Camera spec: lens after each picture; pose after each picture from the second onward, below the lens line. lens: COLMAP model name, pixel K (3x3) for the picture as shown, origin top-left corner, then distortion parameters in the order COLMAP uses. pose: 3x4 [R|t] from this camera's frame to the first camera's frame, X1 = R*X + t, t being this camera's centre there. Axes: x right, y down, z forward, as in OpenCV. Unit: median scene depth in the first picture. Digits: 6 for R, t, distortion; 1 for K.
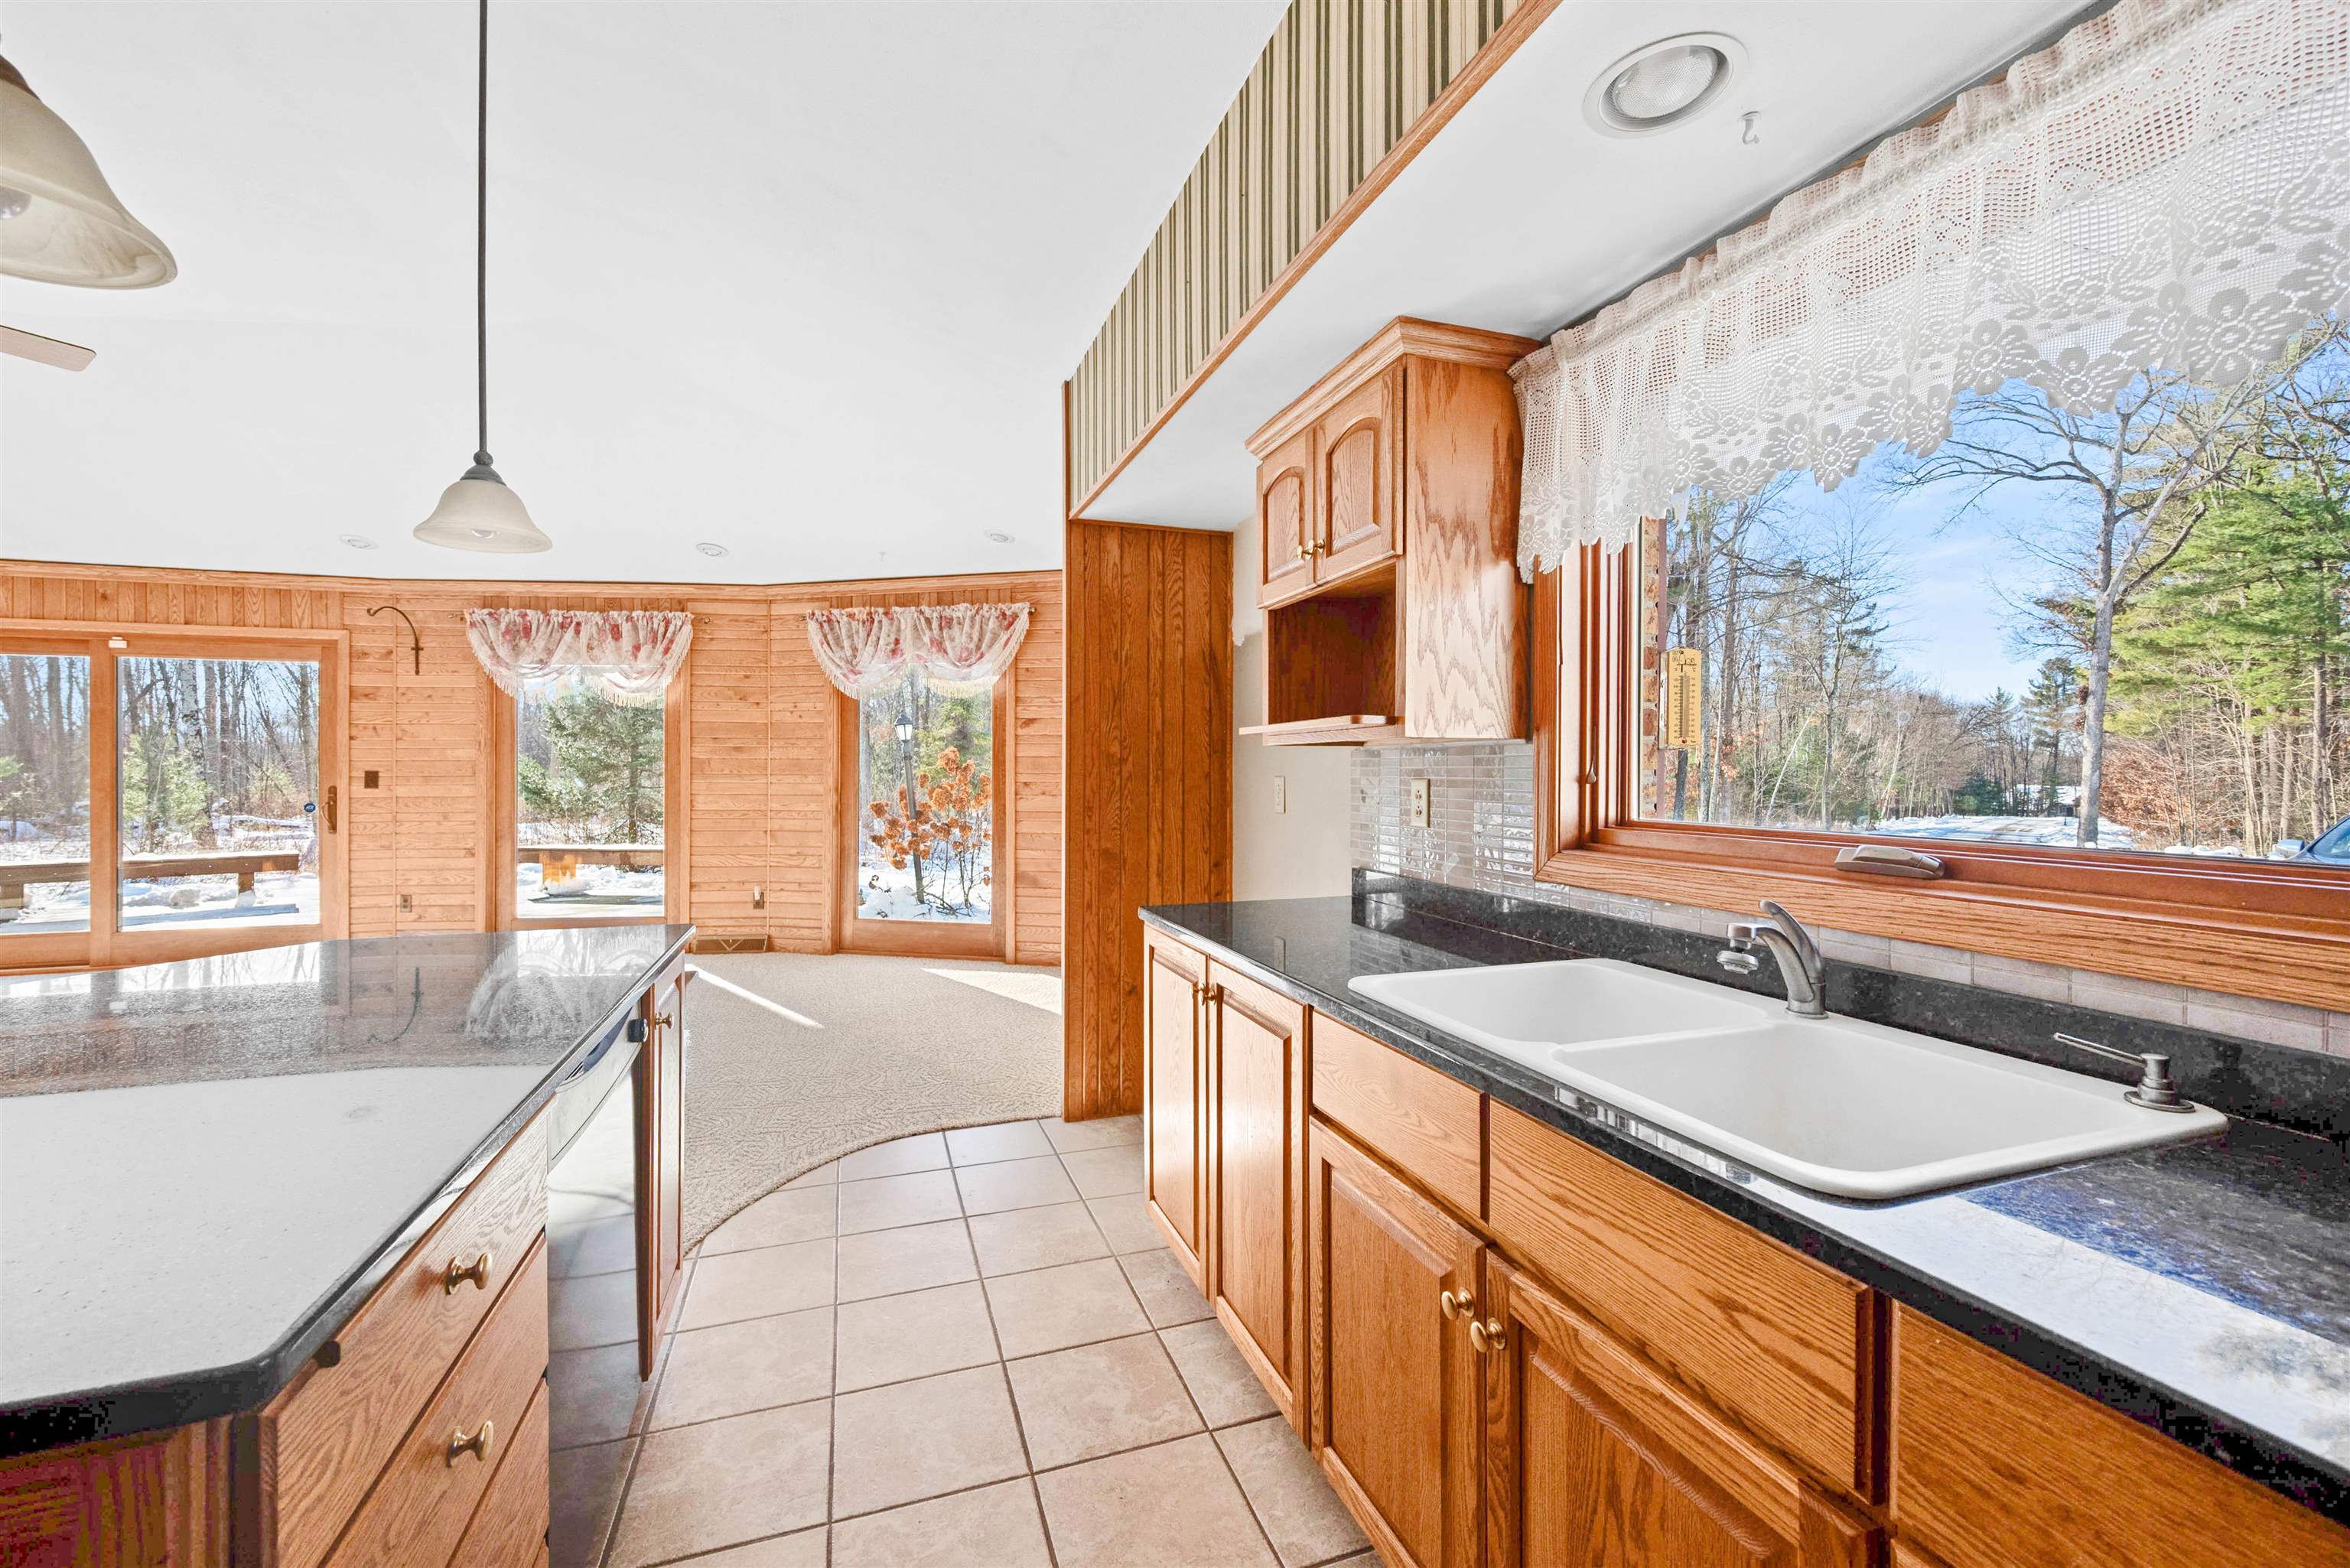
lens RADIAL K [[949.7, 0, 1175.0], [0, 949.7, 784.0], [0, 0, 1]] dist [0.000096, 0.000051]
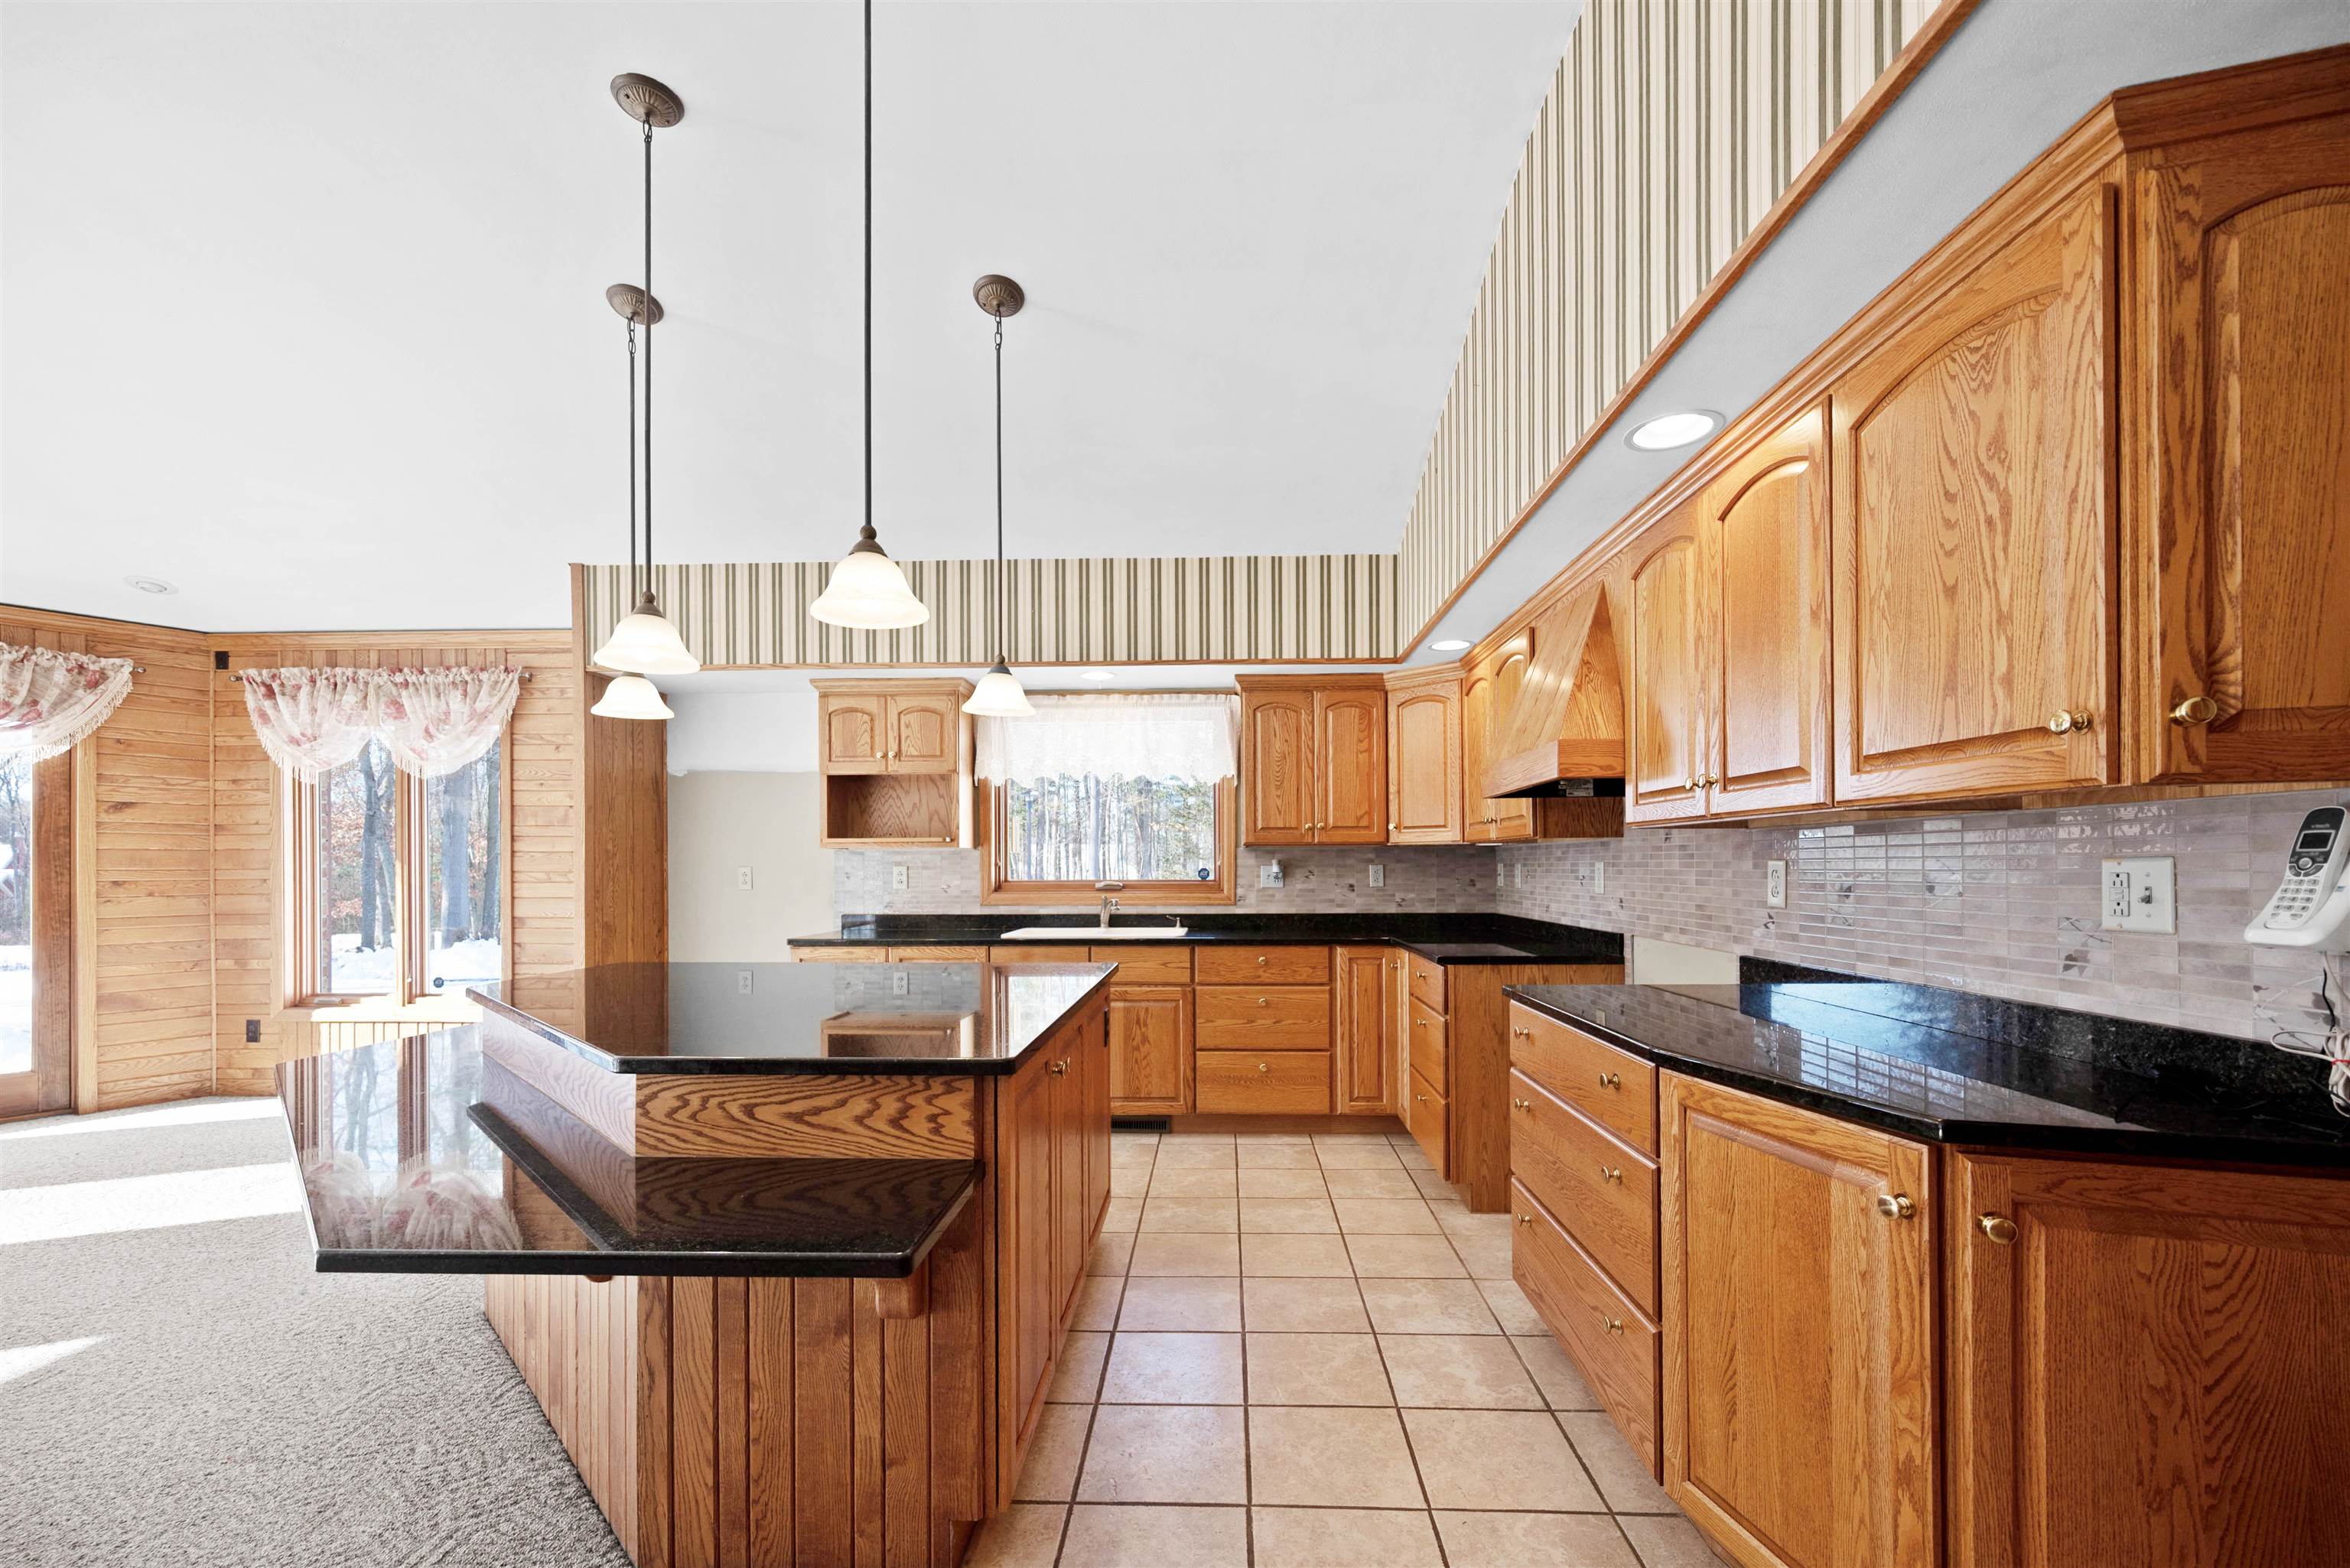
lens RADIAL K [[947.2, 0, 1184.0], [0, 947.2, 869.3], [0, 0, 1]] dist [-0.000145, -0.000041]
pose [[0.363367, -0.004077, 0.931637, -0.582653], [0.019872, 0.999797, -0.003376, 0.008709], [-0.931434, 0.019740, 0.363375, -0.134688]]
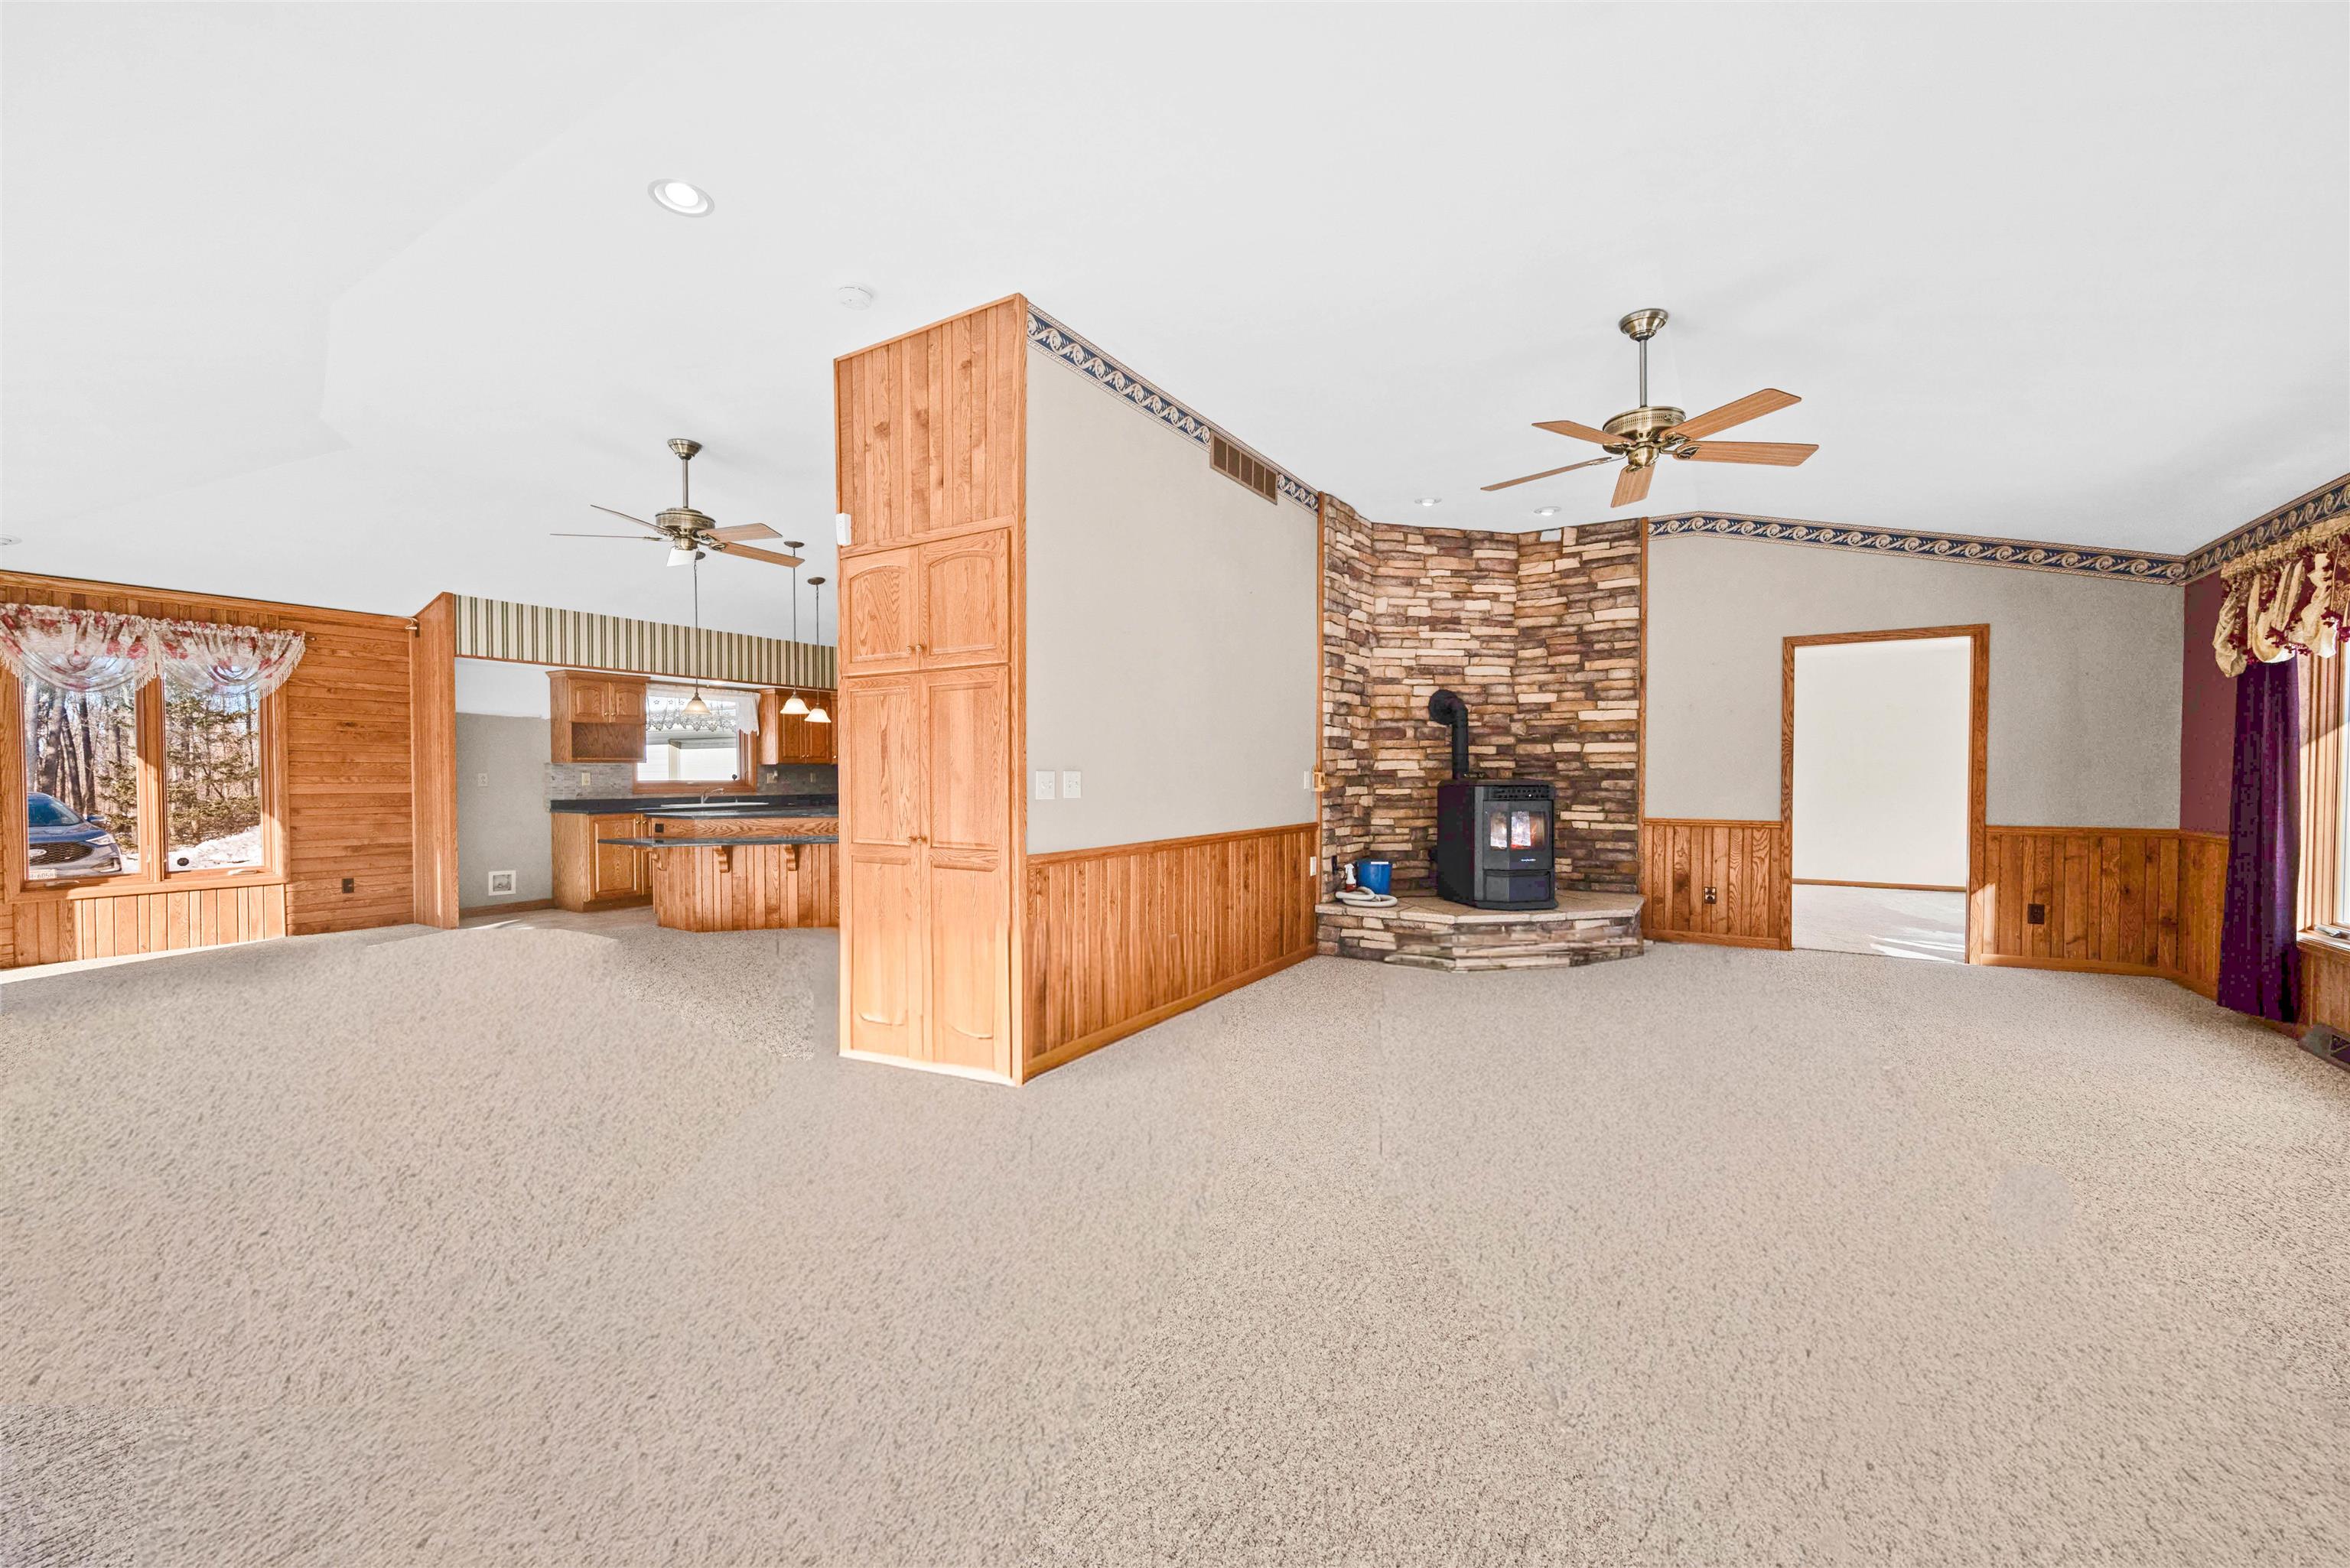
lens RADIAL K [[938.6, 0, 1187.0], [0, 938.6, 795.1], [0, 0, 1]] dist [-0.001578, -0.000176]
pose [[-0.636610, -0.017313, 0.770992, -1.632054], [0.014098, 0.999320, 0.034081, -0.003806], [-0.771057, 0.032566, -0.635933, 0.610434]]
